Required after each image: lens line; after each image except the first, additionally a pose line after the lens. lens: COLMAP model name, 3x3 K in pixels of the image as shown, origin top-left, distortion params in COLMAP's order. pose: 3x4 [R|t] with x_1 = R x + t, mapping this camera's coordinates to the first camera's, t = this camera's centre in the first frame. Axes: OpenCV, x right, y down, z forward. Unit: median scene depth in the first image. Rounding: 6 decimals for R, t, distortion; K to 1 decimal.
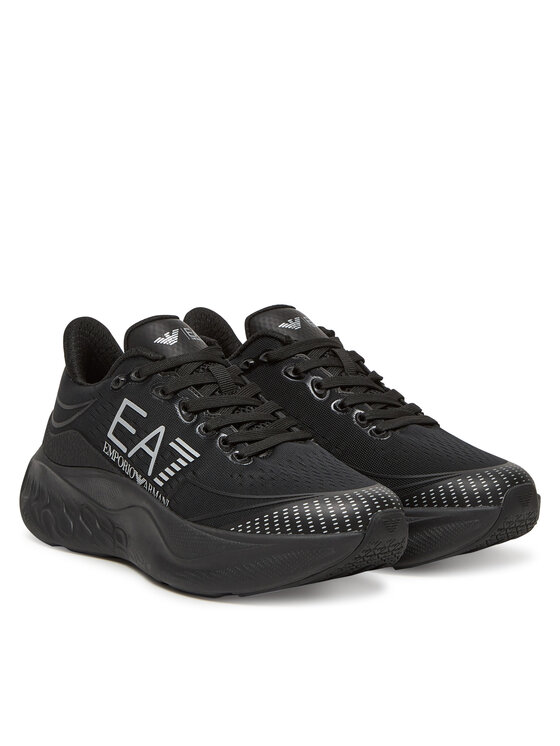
lens RADIAL K [[2231.4, 0, 280.0], [0, 2231.4, 373.0], [0, 0, 1]] dist [-0.079428, -0.239751]
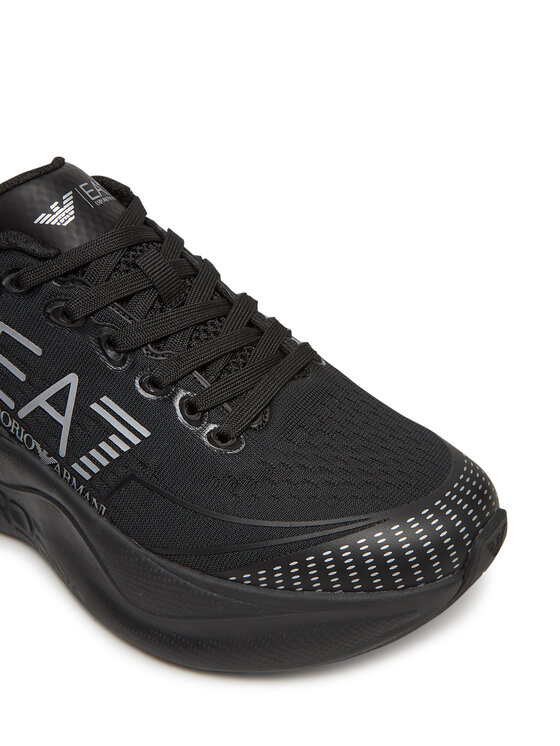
lens RADIAL K [[1335.4, 0, 280.0], [0, 1335.4, 373.0], [0, 0, 1]] dist [-0.042302, -0.079161]
pose [[0.976513, -0.132013, 0.170280, -0.059225], [0.054500, 0.915952, 0.397569, -0.114214], [-0.208452, -0.378951, 0.901634, 0.667324]]
